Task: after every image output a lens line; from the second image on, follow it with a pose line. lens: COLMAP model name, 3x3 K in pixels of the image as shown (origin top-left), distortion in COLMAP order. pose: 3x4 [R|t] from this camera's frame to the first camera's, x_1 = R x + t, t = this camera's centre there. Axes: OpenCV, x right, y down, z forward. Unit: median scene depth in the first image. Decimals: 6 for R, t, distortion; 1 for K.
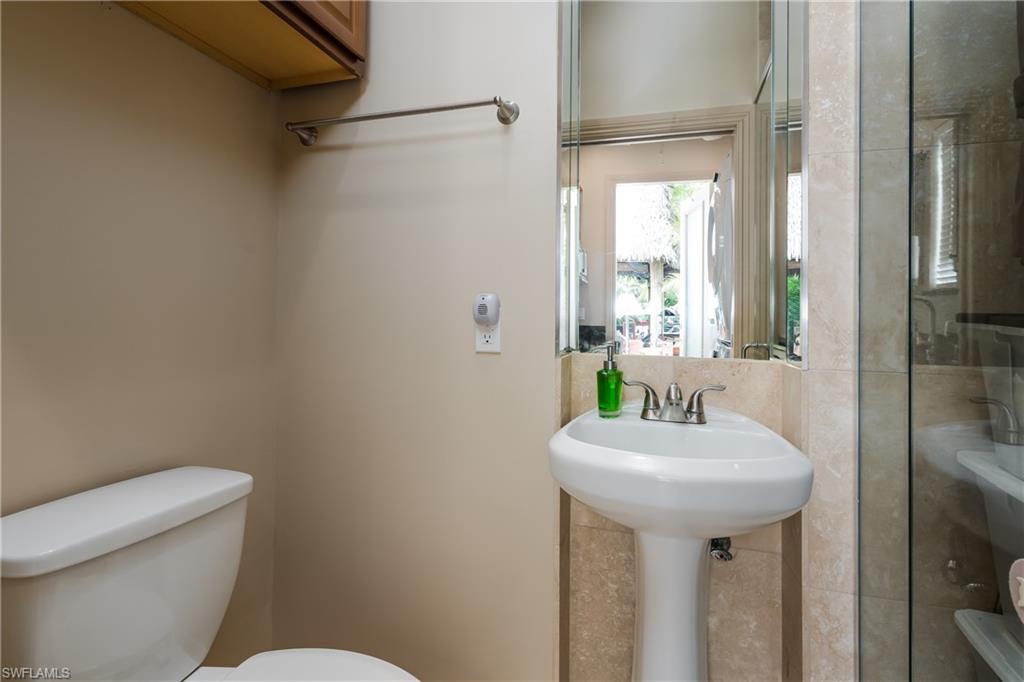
lens RADIAL K [[508.4, 0, 500.9], [0, 508.4, 320.0], [0, 0, 1]] dist [0.006492, -0.002824]
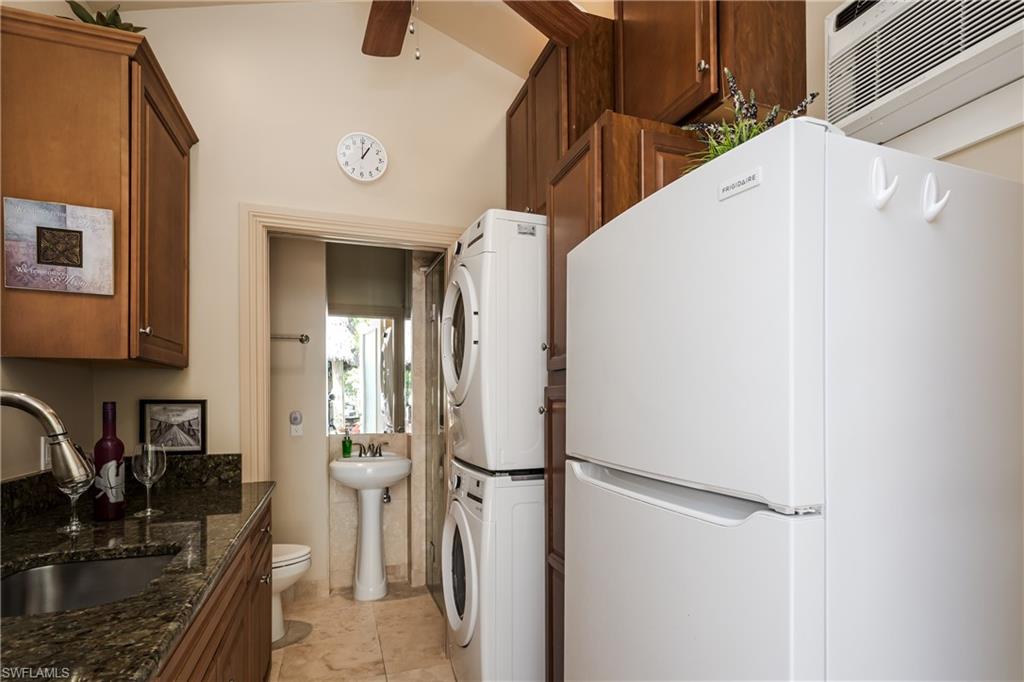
lens RADIAL K [[532.4, 0, 539.3], [0, 532.4, 396.3], [0, 0, 1]] dist [0.002781, 0.000651]
pose [[0.777233, -0.005086, 0.629193, -0.768610], [0.010151, 0.999939, -0.004456, -0.107573], [-0.629132, 0.009850, 0.777236, -1.830087]]
